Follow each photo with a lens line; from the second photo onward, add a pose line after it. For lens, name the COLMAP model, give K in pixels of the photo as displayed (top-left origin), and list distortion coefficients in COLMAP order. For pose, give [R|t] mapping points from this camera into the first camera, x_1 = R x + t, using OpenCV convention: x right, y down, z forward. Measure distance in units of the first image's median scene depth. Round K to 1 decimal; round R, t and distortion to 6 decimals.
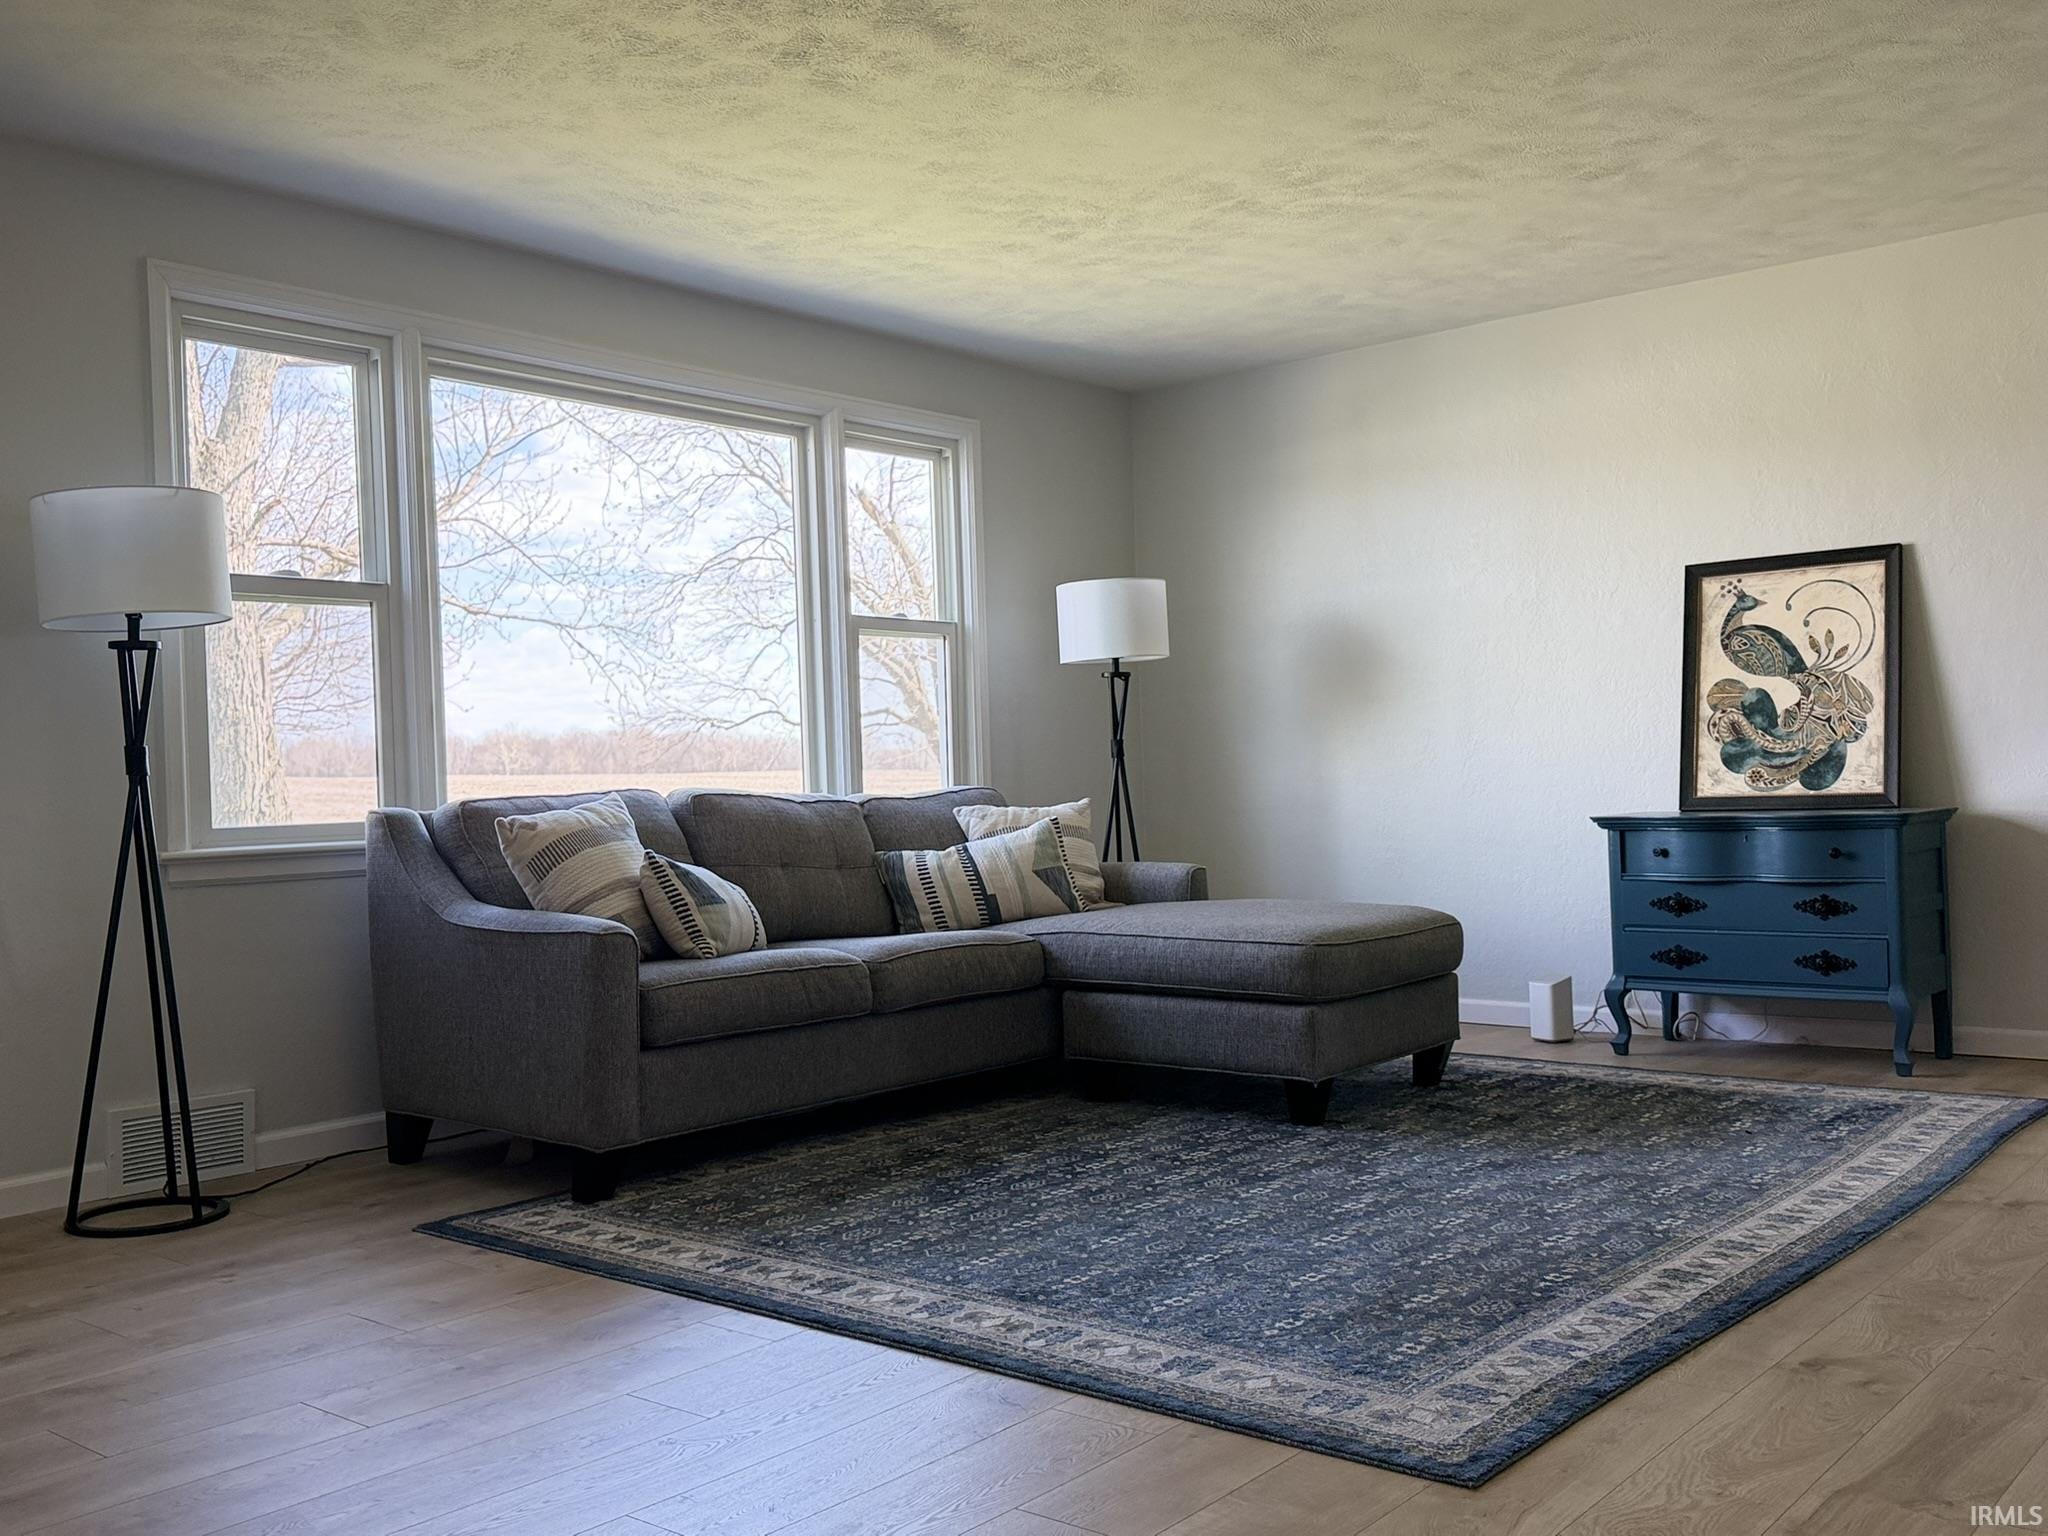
lens RADIAL K [[1869.0, 0, 1019.7], [0, 1869.0, 775.0], [0, 0, 1]] dist [0.024695, 0.000000]
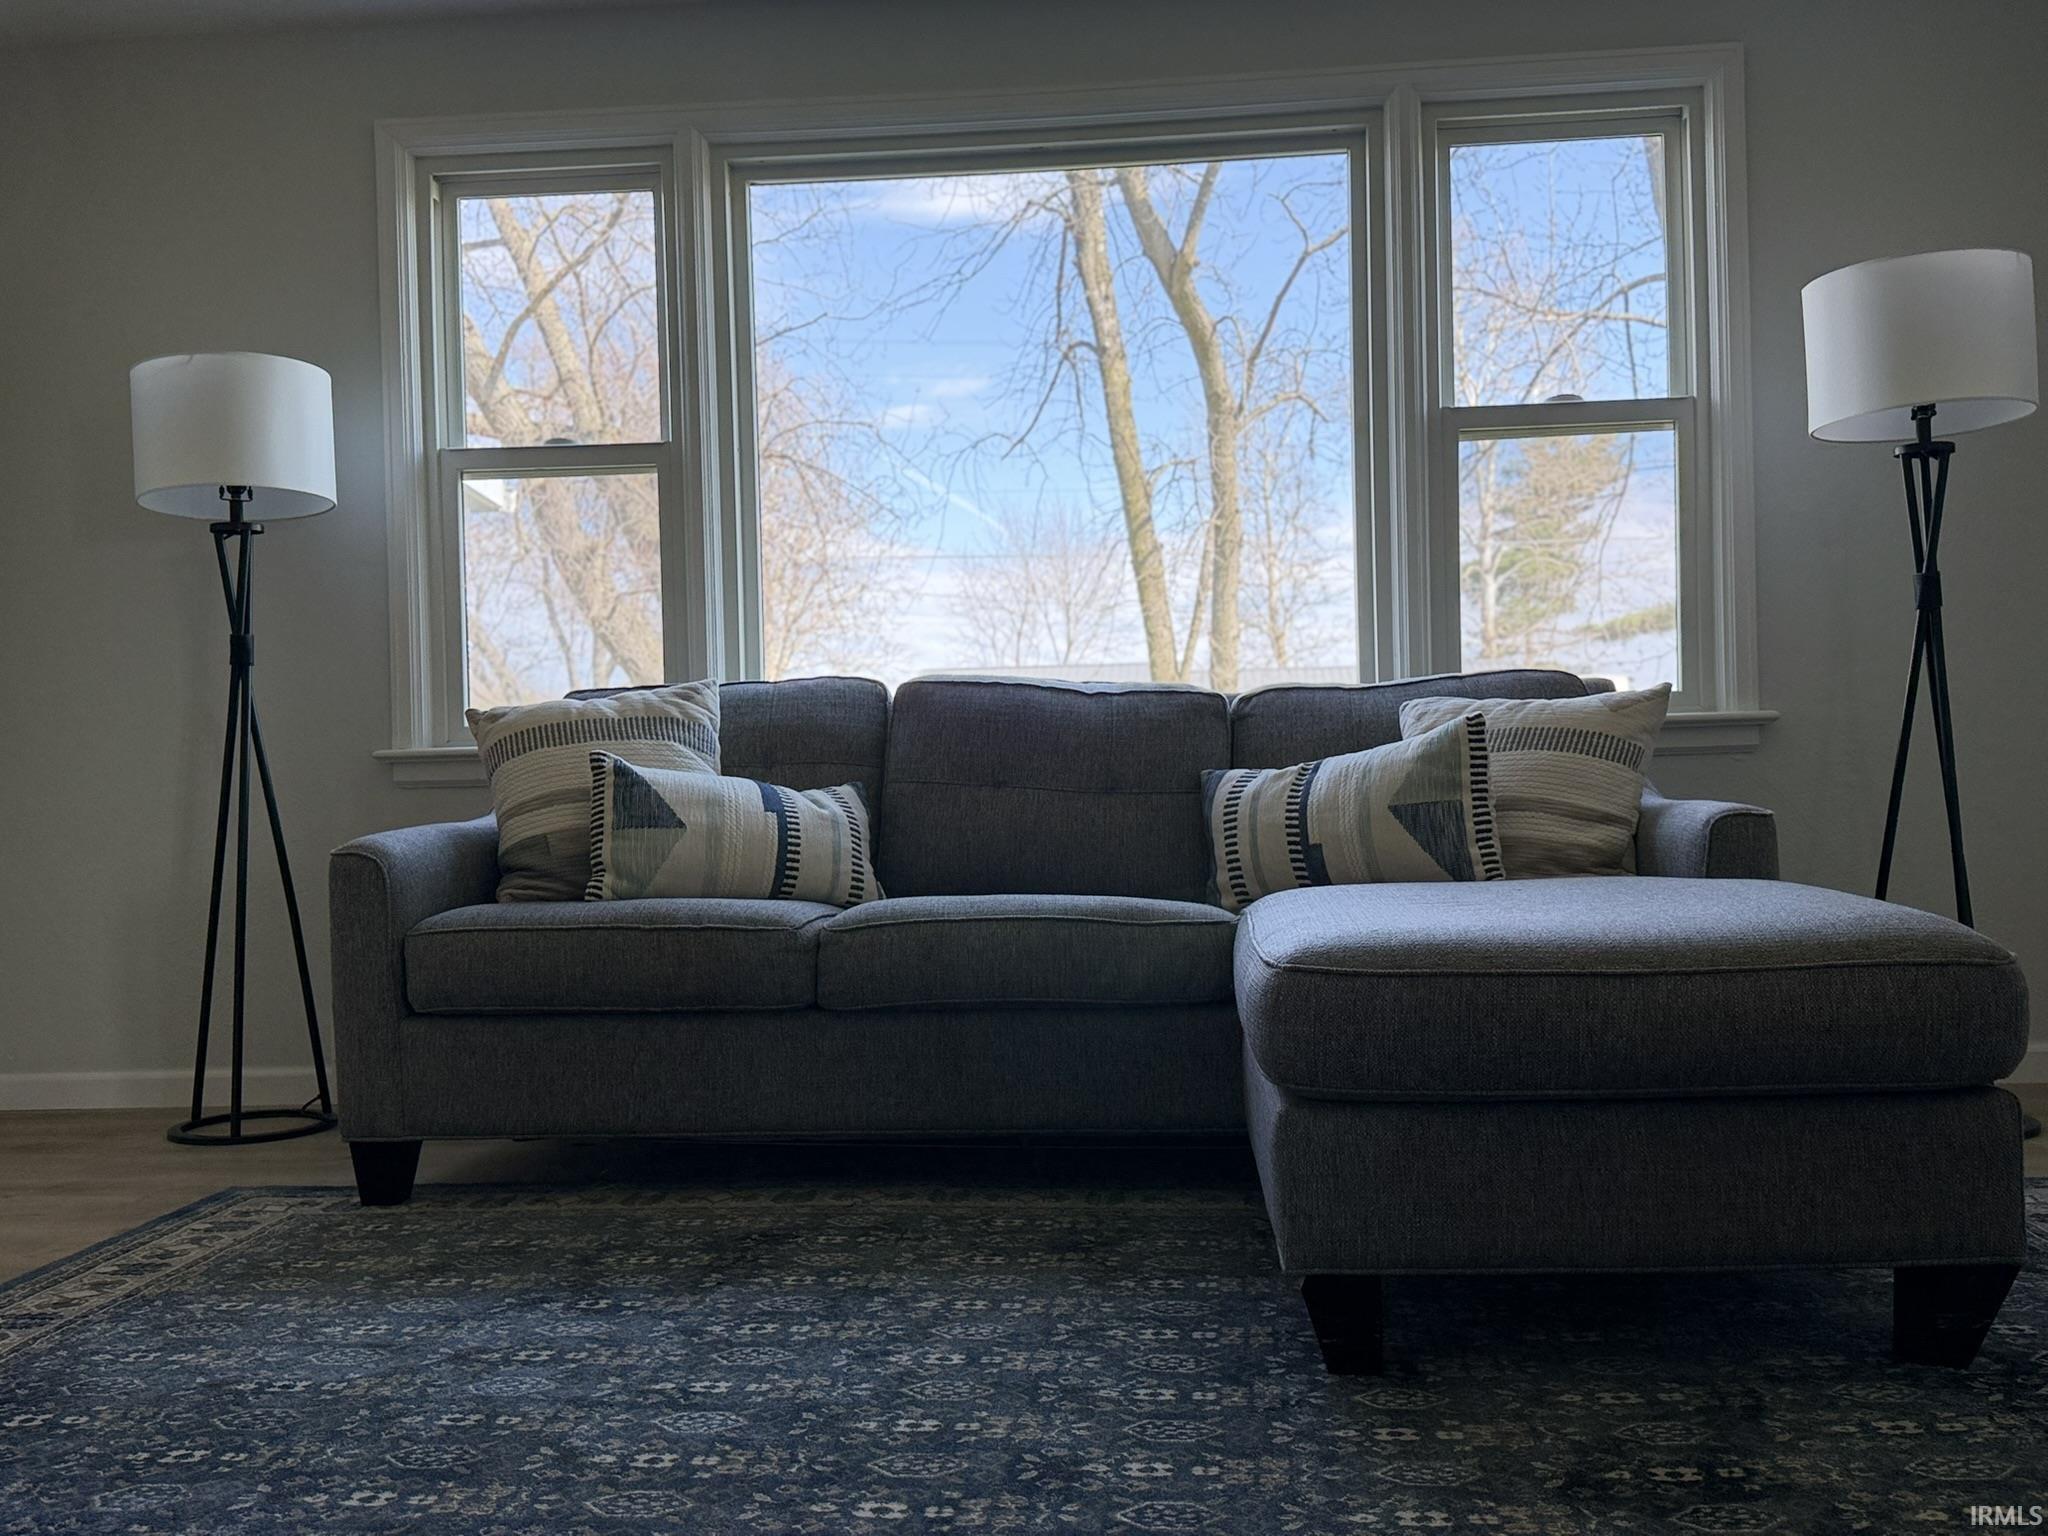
lens RADIAL K [[1869.0, 0, 1024.2], [0, 1869.0, 766.4], [0, 0, 1]] dist [0.024695, 0.000000]
pose [[0.581715, 0.005777, -0.813372, 0.406715], [0.008511, 0.999877, 0.013188, 0.031523], [0.813348, -0.014595, 0.581595, 0.590724]]
